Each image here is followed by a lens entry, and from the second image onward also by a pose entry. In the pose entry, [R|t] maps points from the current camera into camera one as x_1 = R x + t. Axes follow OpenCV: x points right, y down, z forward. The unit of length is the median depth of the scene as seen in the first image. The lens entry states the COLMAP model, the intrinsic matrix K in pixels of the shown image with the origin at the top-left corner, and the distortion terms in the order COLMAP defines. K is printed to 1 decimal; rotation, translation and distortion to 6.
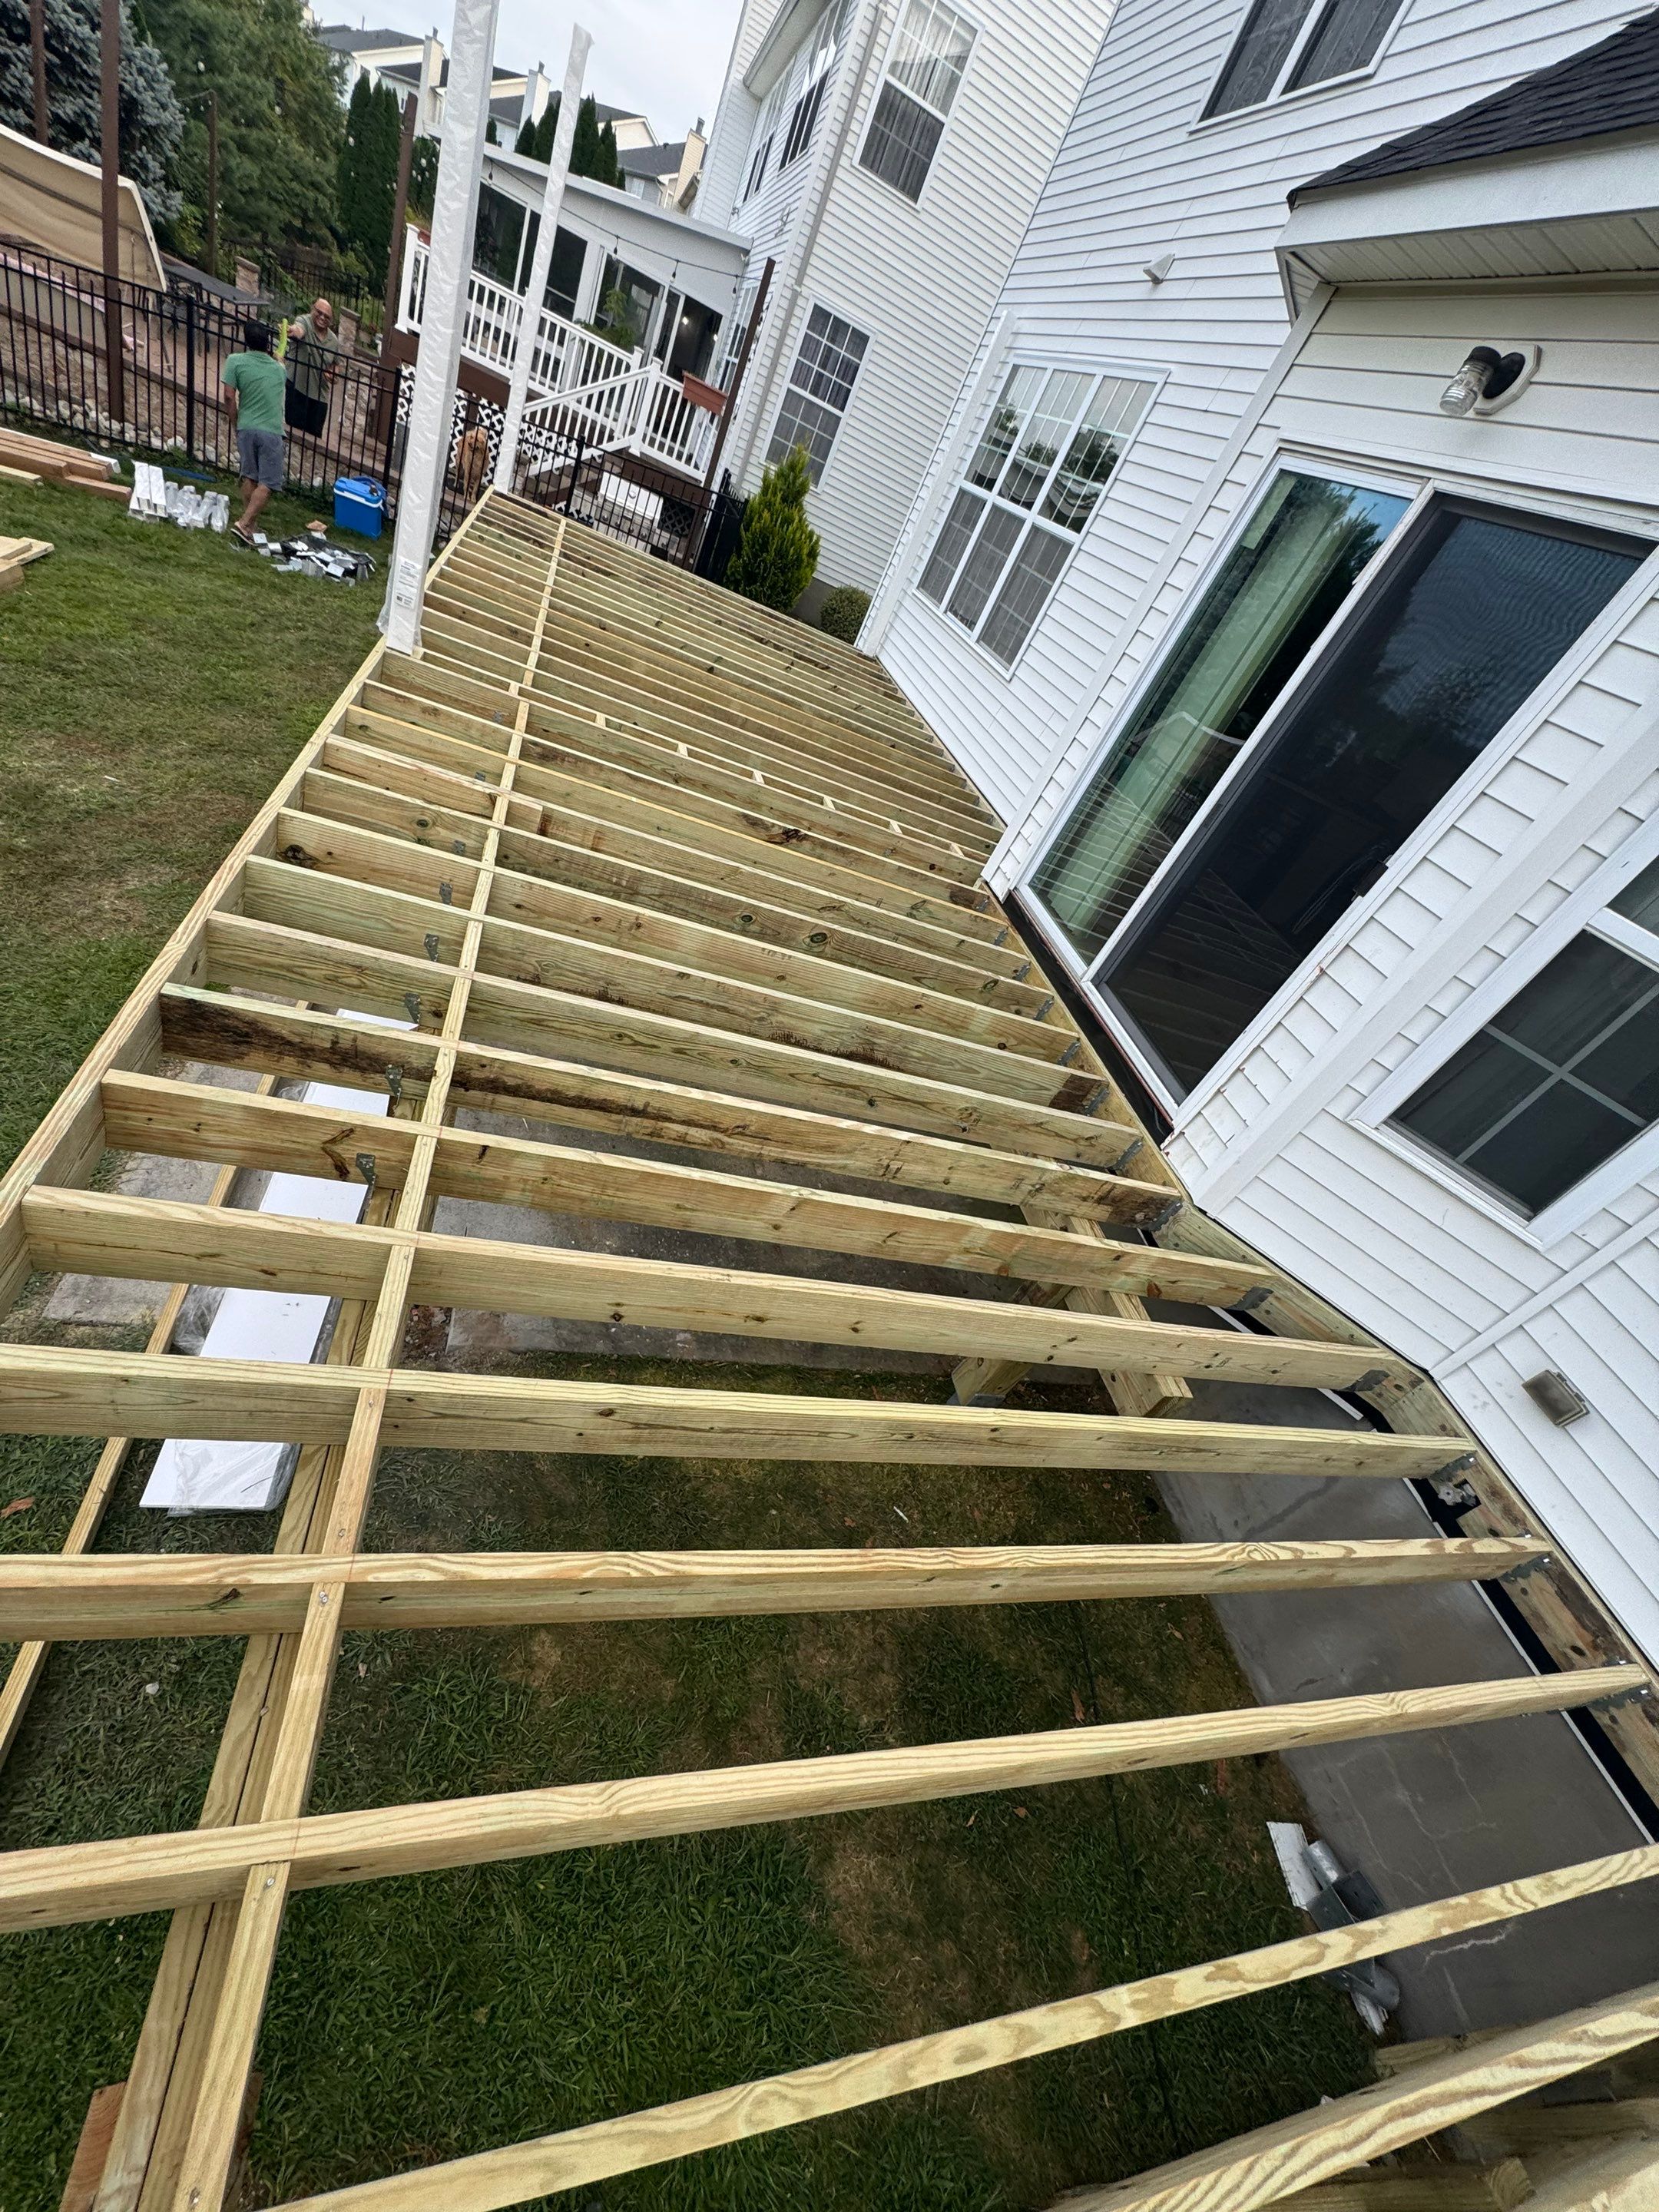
lens RADIAL K [[880.4, 0, 838.4], [0, 880.4, 1095.2], [0, 0, 1]] dist [0.000663, -0.000076]
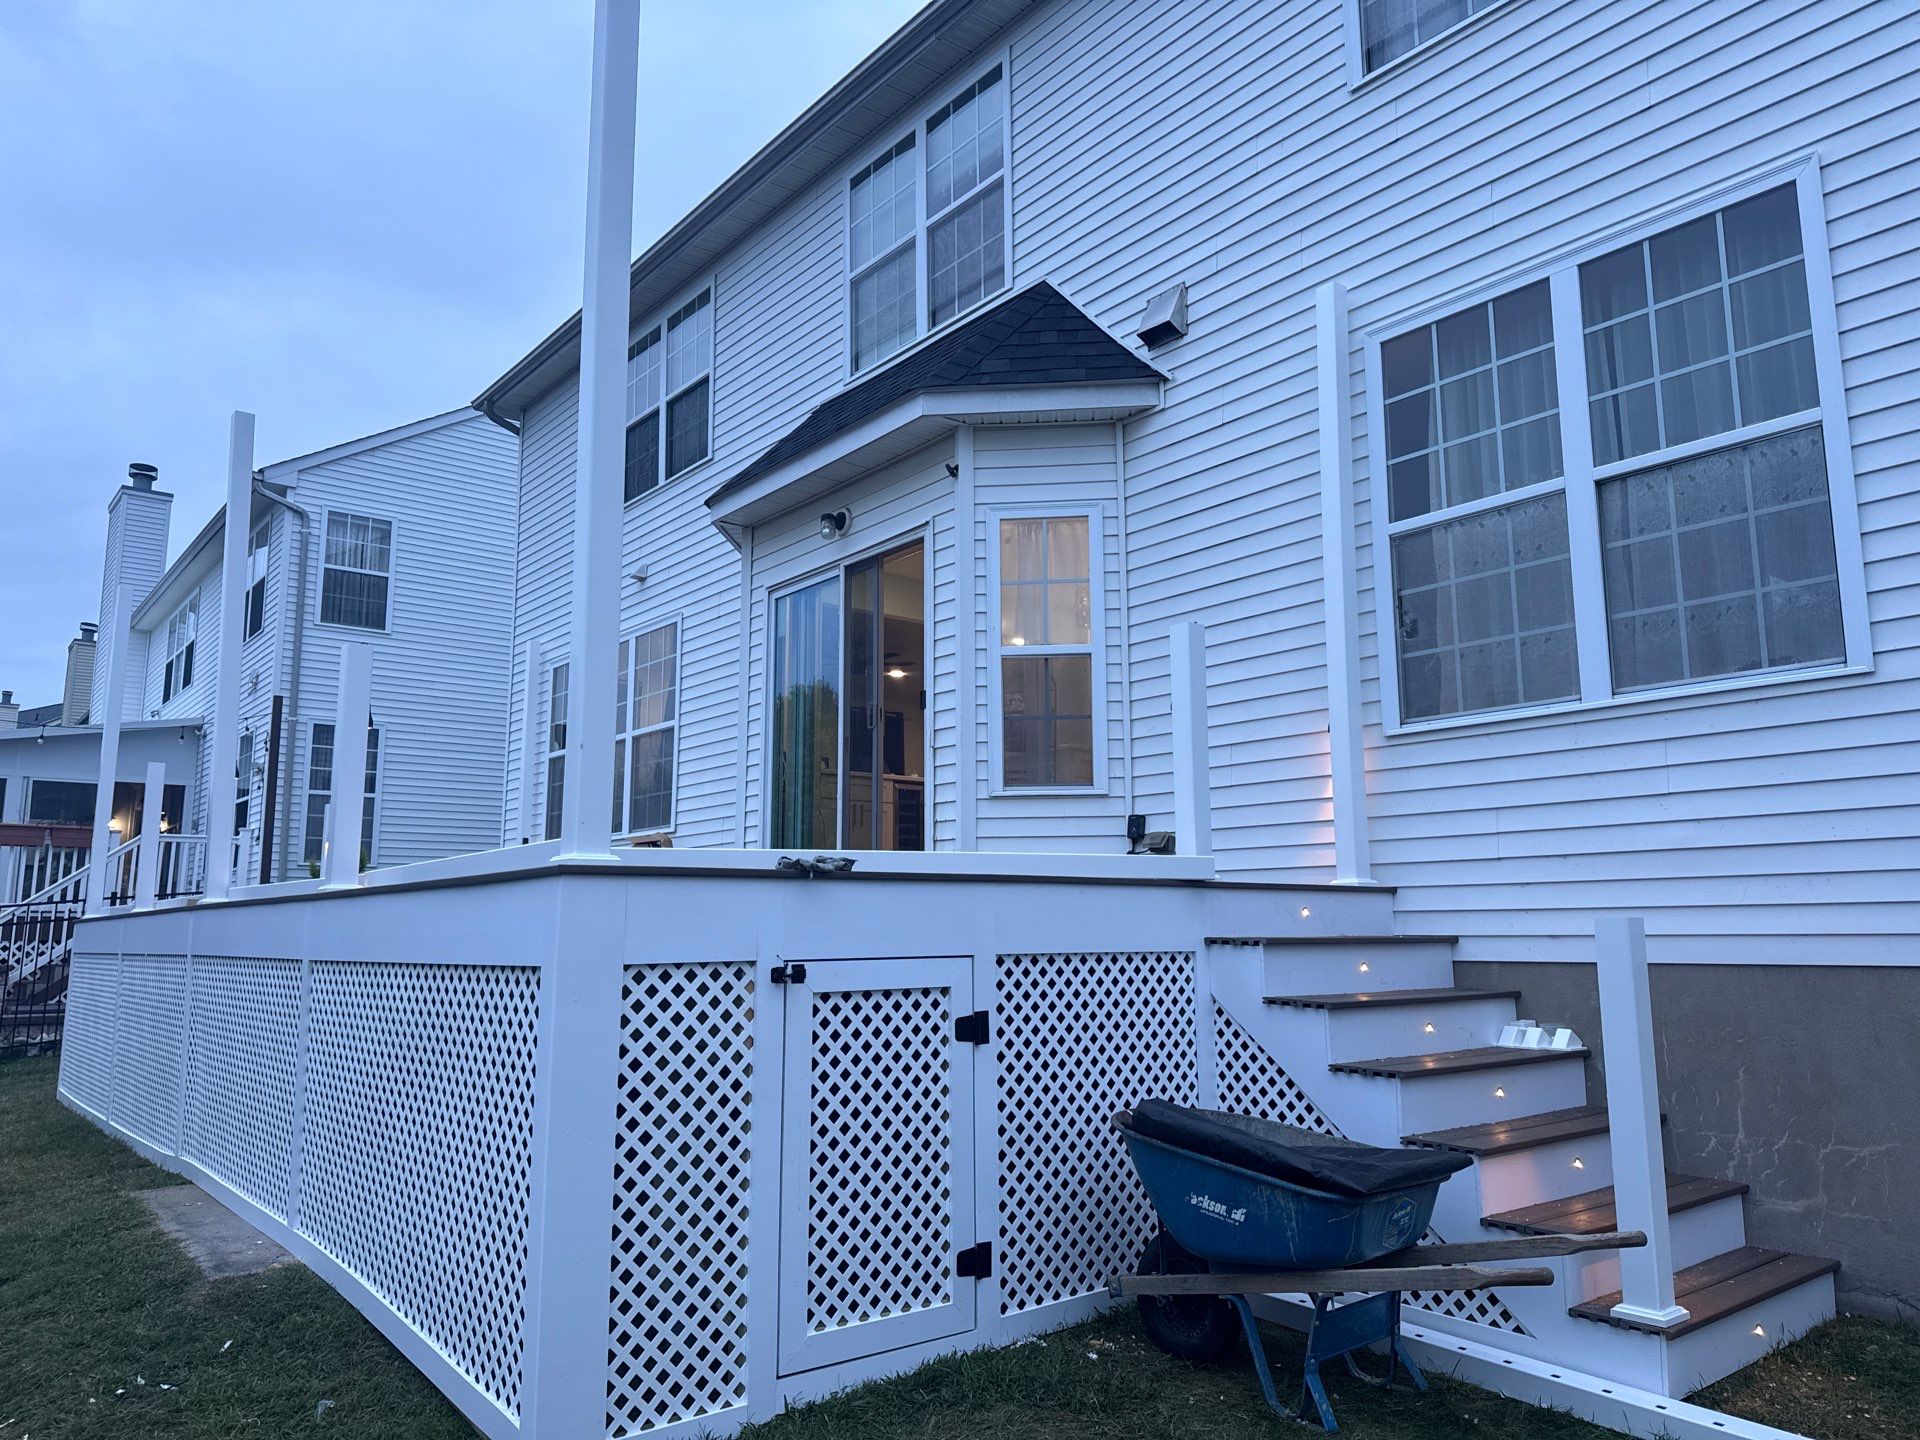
lens RADIAL K [[1356.4, 0, 955.5], [0, 1356.4, 724.2], [0, 0, 1]] dist [0.129157, -0.196882]
pose [[0.814500, -0.337517, 0.471881, -0.189488], [0.562495, 0.658616, -0.499825, 0.336781], [-0.142089, 0.672538, 0.726294, -0.282371]]
